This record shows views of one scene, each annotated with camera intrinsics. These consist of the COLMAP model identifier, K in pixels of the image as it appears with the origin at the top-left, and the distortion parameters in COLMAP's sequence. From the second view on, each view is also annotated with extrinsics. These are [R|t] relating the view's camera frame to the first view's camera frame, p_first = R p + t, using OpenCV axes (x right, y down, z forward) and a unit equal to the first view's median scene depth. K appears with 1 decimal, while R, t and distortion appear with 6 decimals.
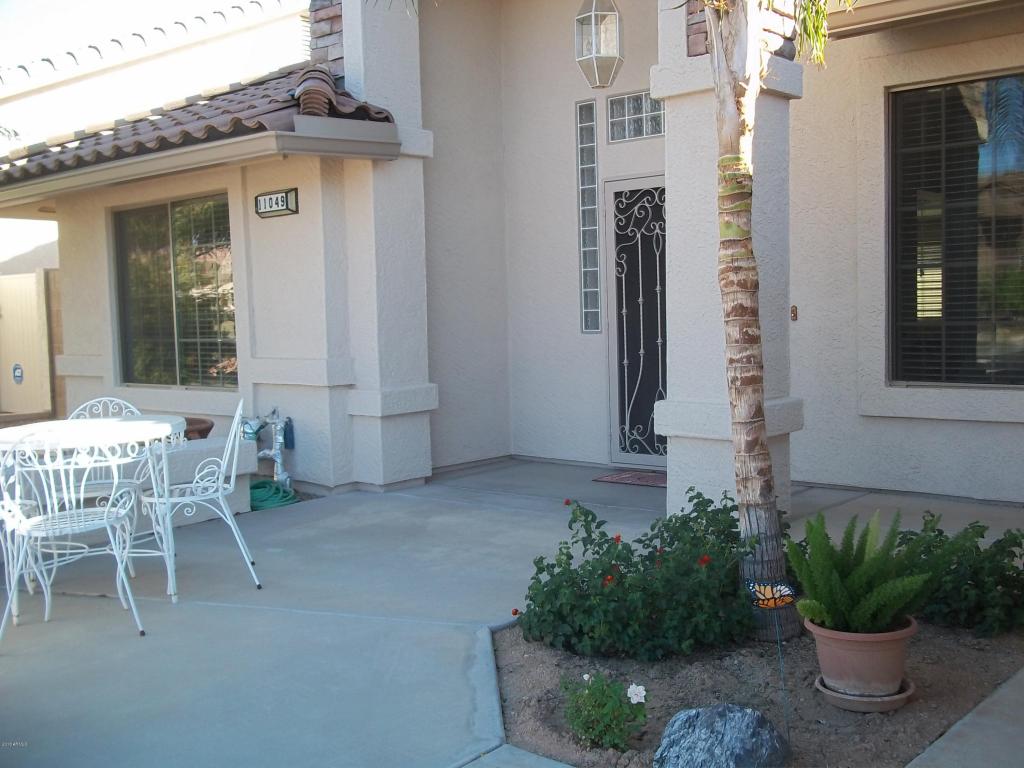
lens RADIAL K [[1087.1, 0, 516.3], [0, 1087.1, 384.6], [0, 0, 1]] dist [0.001050, -0.022541]
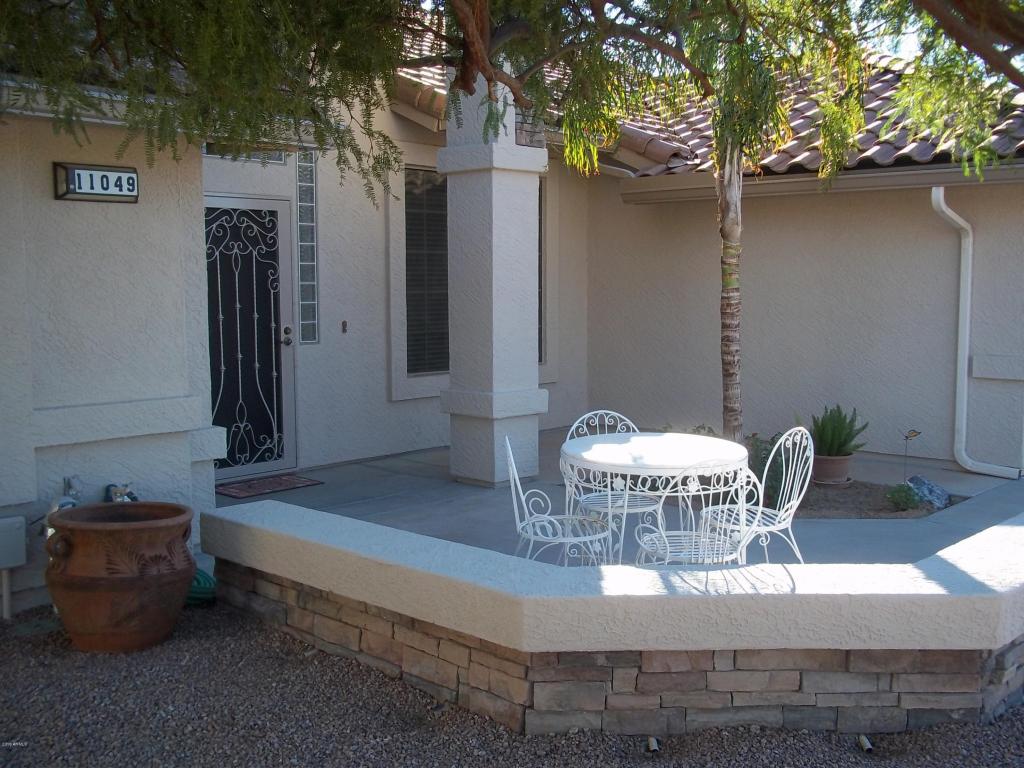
lens RADIAL K [[1087.1, 0, 516.3], [0, 1087.1, 384.6], [0, 0, 1]] dist [0.001050, -0.022541]
pose [[0.020834, -0.070551, 0.997291, -0.925032], [0.077310, 0.994634, 0.068748, -0.065310], [-0.996789, 0.075668, 0.026176, 0.725293]]
